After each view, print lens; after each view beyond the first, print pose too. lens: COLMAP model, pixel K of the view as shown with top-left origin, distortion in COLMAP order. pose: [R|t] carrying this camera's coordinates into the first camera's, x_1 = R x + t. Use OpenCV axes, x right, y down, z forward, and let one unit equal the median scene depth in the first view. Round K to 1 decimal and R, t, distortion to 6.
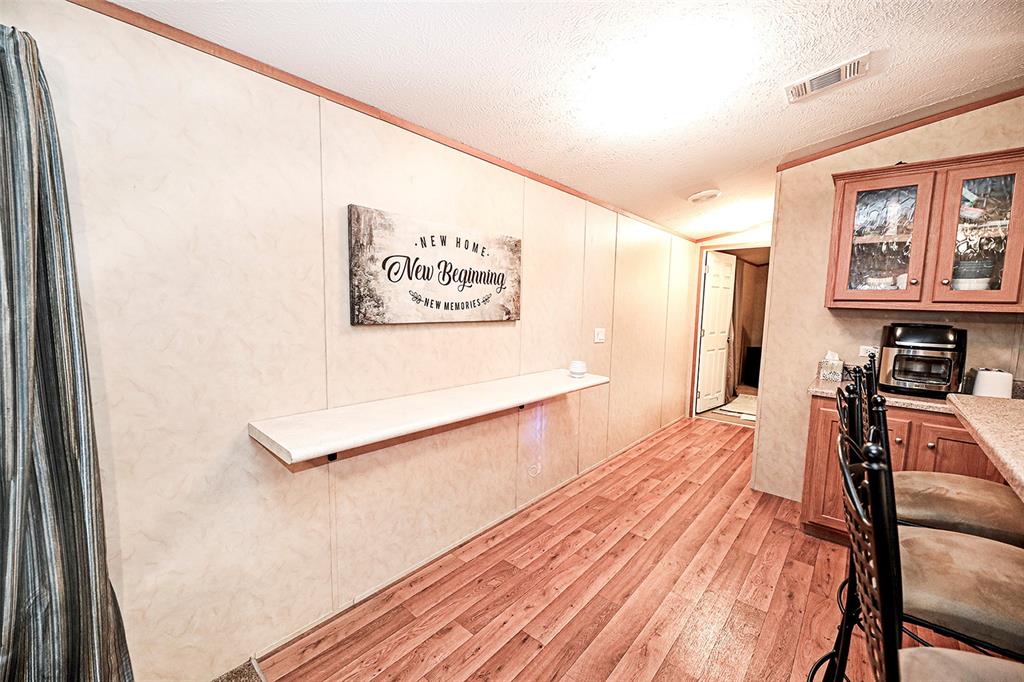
lens RADIAL K [[416.1, 0, 503.0], [0, 416.1, 346.2], [0, 0, 1]] dist [-0.004452, -0.003066]
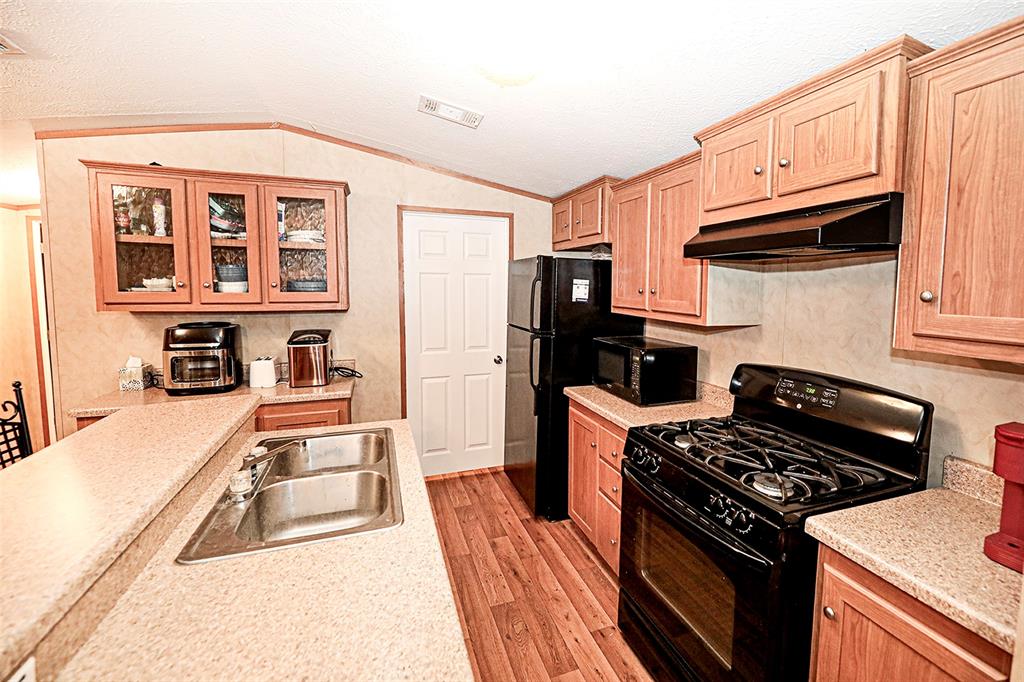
lens RADIAL K [[442.4, 0, 546.6], [0, 442.4, 319.8], [0, 0, 1]] dist [-0.005786, 0.000786]
pose [[0.457493, -0.087248, 0.884923, 0.423963], [0.091280, 0.994525, 0.050863, -0.041304], [-0.884516, 0.057506, 0.462952, -0.289302]]
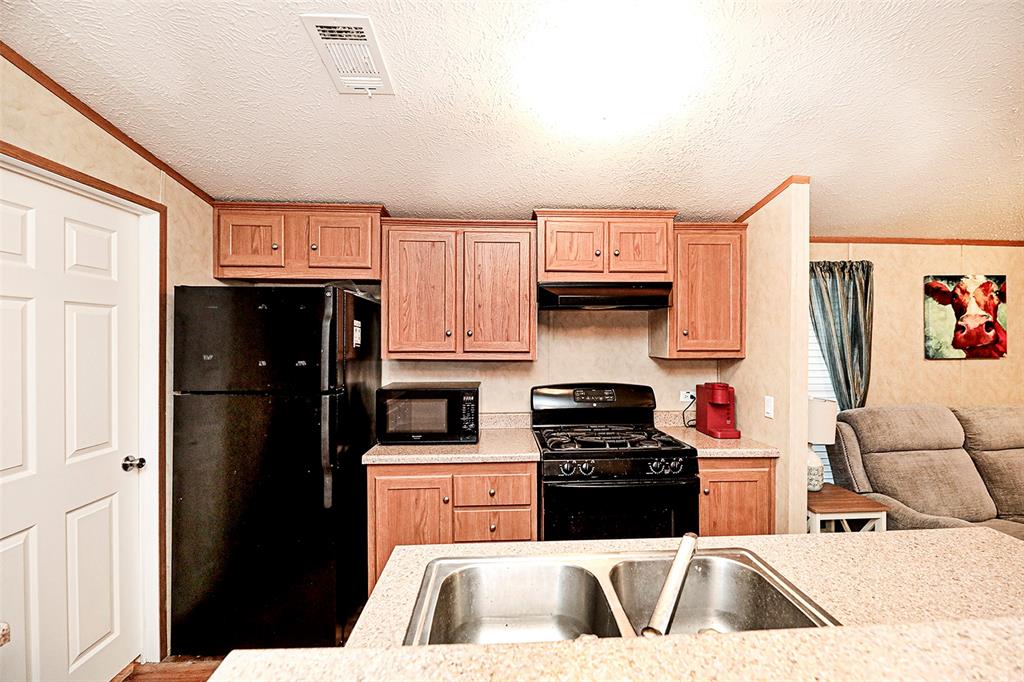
lens RADIAL K [[416.1, 0, 516.0], [0, 416.1, 340.3], [0, 0, 1]] dist [-0.004452, -0.003066]
pose [[-0.703663, -0.022952, 0.710163, 0.628806], [0.056974, 0.994437, 0.088593, -0.098940], [-0.708246, 0.102800, -0.698441, 0.585738]]
